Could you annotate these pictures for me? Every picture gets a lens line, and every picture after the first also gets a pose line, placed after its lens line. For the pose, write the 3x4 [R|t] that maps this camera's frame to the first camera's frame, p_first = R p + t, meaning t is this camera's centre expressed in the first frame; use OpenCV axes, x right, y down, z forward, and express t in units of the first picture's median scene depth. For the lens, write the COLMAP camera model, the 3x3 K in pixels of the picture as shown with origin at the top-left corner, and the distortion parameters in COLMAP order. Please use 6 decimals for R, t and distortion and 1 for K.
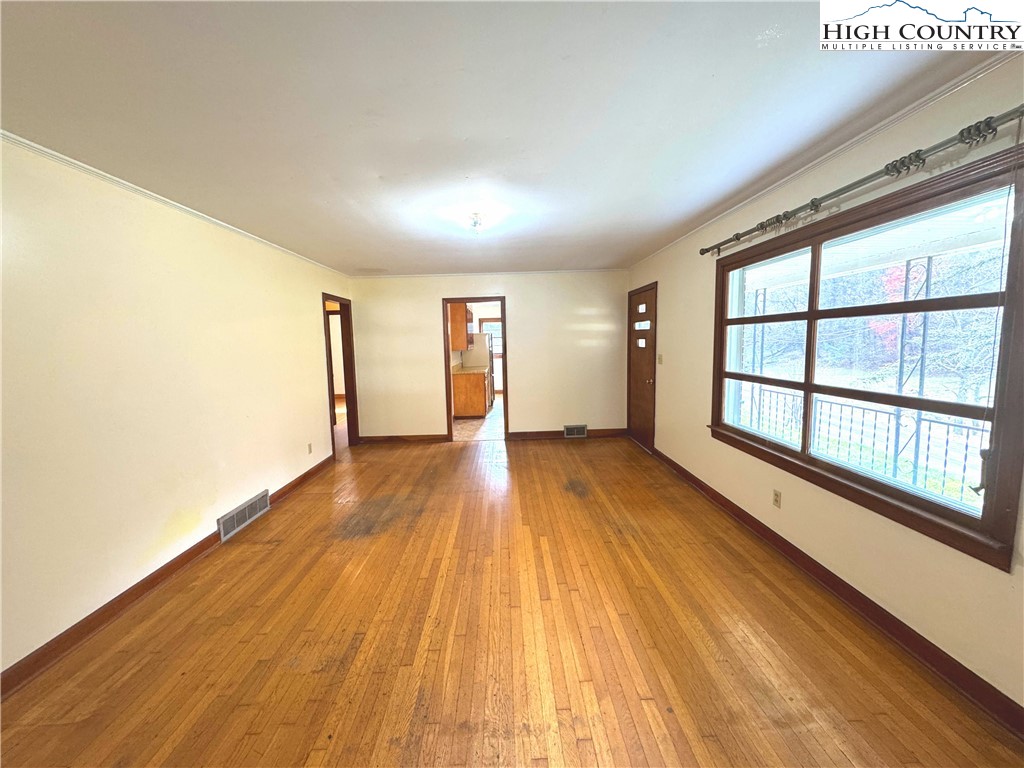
lens RADIAL K [[407.2, 0, 514.4], [0, 407.2, 387.5], [0, 0, 1]] dist [-0.004317, 0.001087]
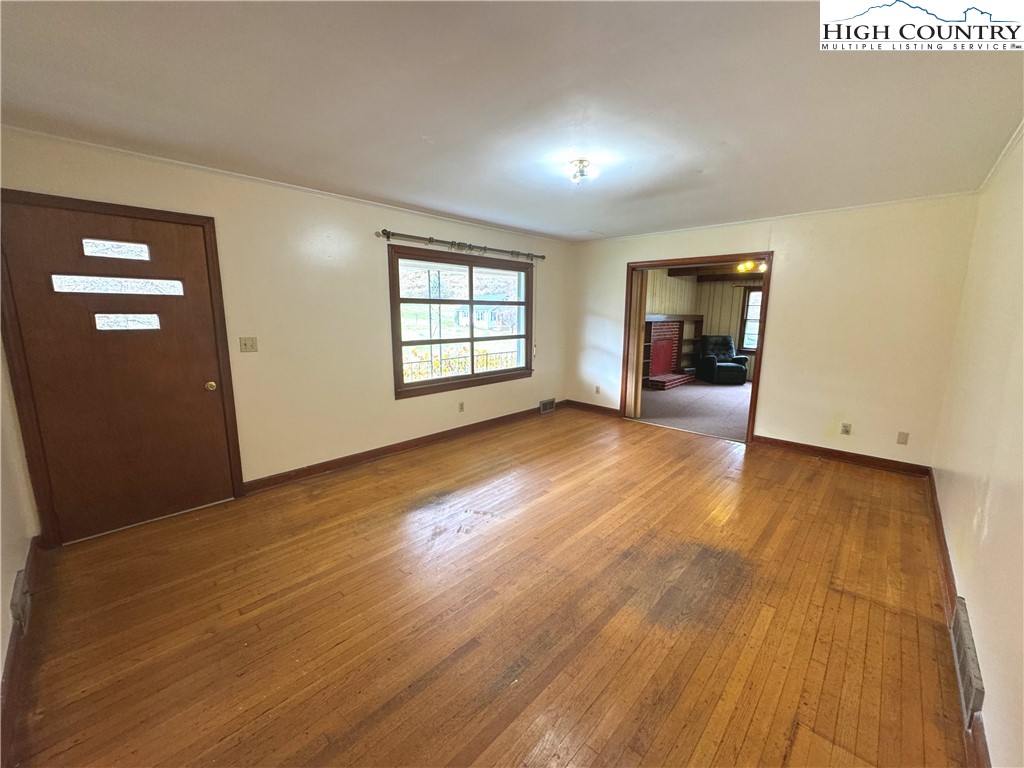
lens RADIAL K [[407.2, 0, 509.5], [0, 407.2, 383.4], [0, 0, 1]] dist [-0.004317, 0.001087]
pose [[-0.705553, -0.101524, 0.701347, -0.667104], [0.093662, 0.967643, 0.234296, -0.199911], [-0.702440, 0.230998, -0.673215, 1.875470]]
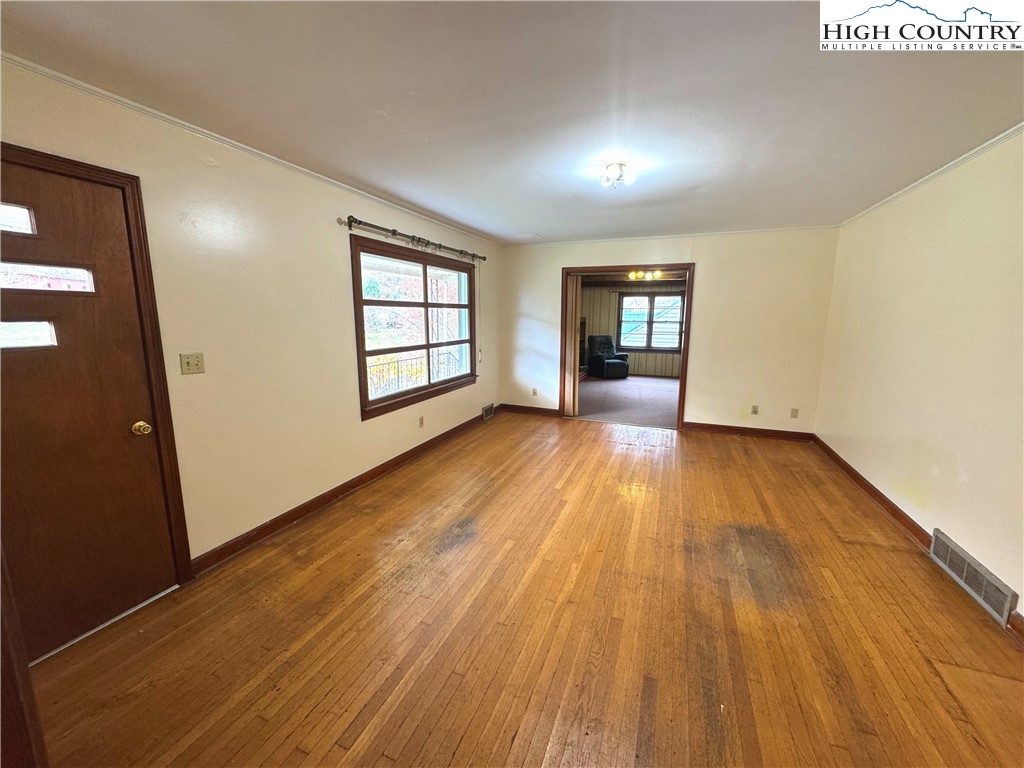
lens RADIAL K [[407.2, 0, 510.5], [0, 407.2, 382.4], [0, 0, 1]] dist [-0.004317, 0.001087]
pose [[-0.916013, -0.044455, 0.398677, -0.262738], [0.064841, 0.964363, 0.256515, -0.233291], [-0.395872, 0.260822, -0.880487, 2.052381]]
